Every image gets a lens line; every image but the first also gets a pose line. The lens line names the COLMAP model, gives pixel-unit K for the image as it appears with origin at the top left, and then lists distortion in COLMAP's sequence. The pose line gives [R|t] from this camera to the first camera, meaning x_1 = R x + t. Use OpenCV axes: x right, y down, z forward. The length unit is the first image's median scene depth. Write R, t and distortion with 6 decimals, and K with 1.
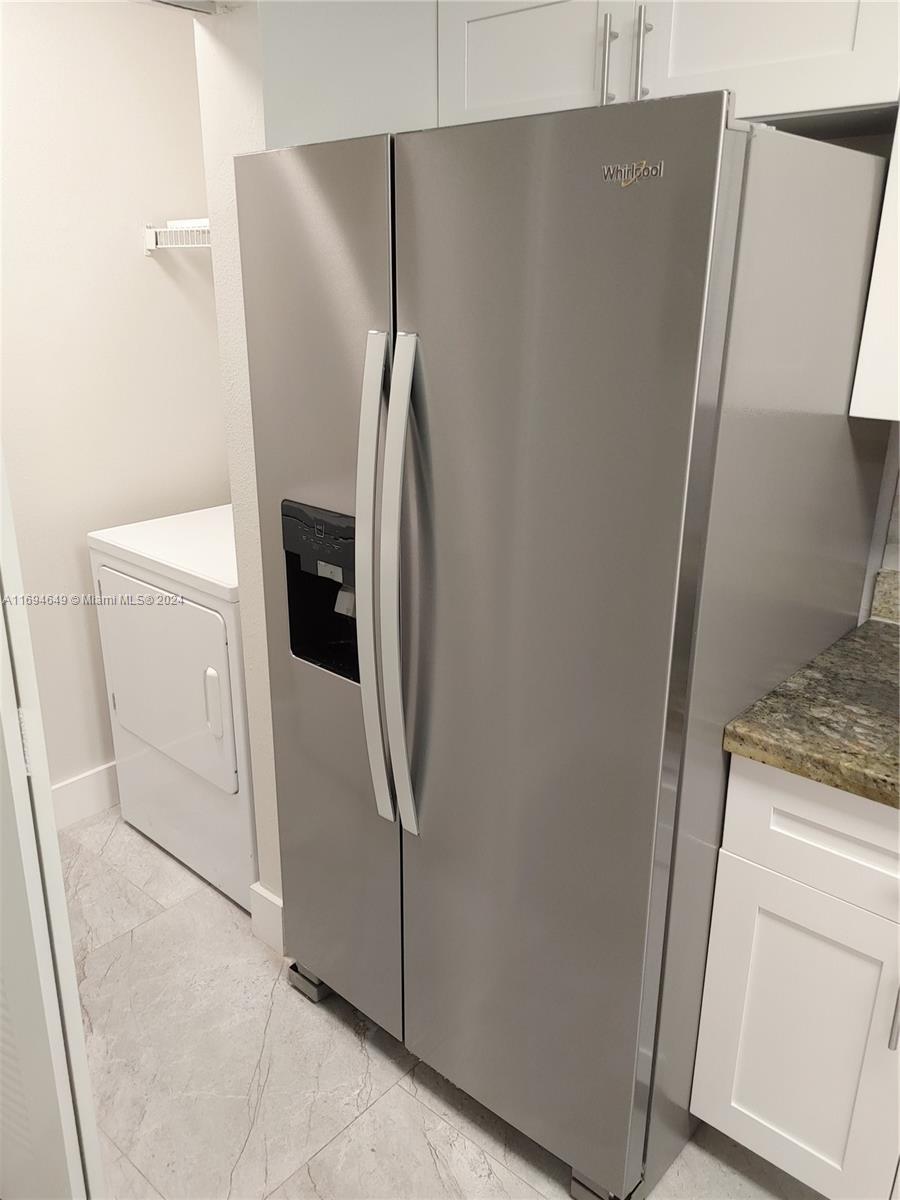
lens RADIAL K [[914.7, 0, 447.8], [0, 914.7, 594.0], [0, 0, 1]] dist [0.071898, -0.089912]
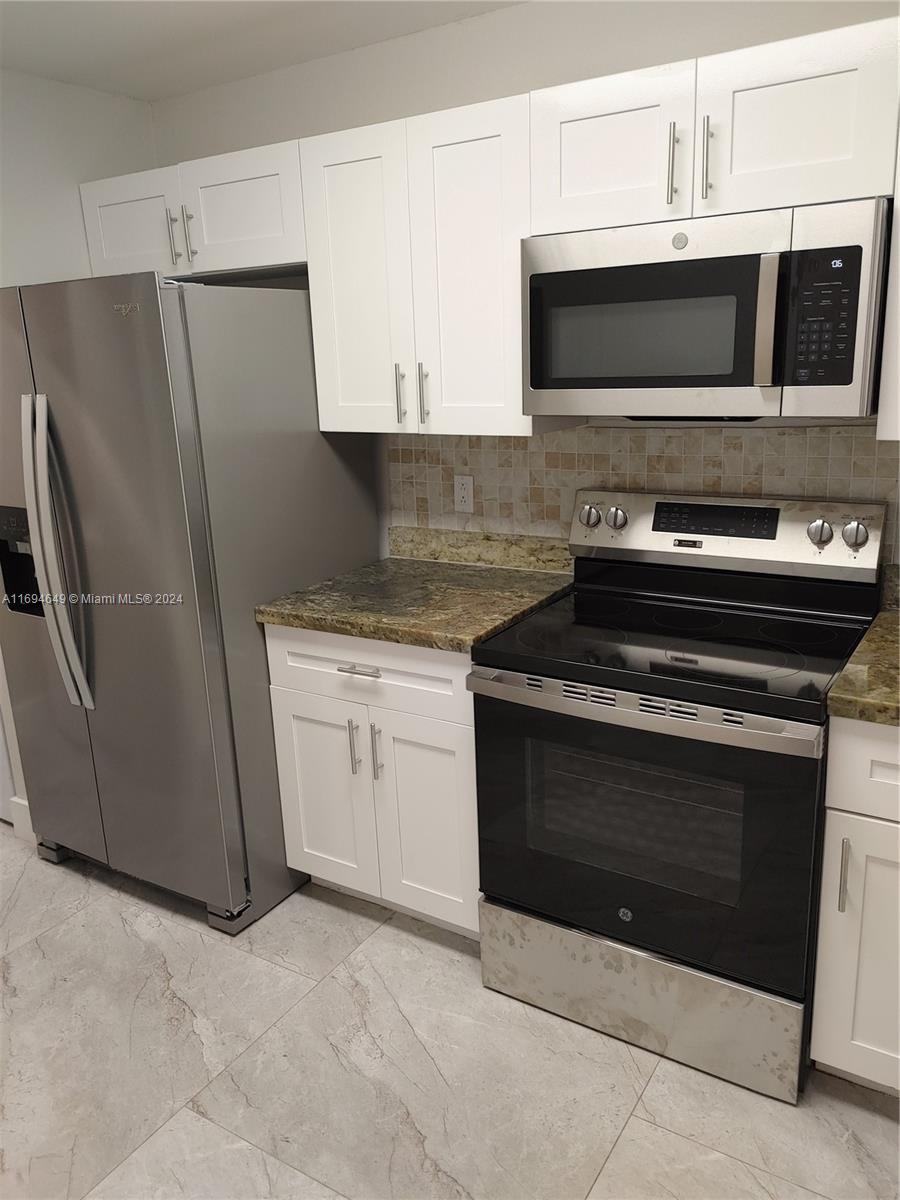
lens RADIAL K [[914.7, 0, 449.8], [0, 914.7, 589.7], [0, 0, 1]] dist [0.071898, -0.089912]
pose [[0.985920, -0.085737, 0.143568, 0.380295], [0.096571, 0.992843, -0.070267, 0.243142], [-0.136516, 0.083142, 0.987143, -0.697810]]
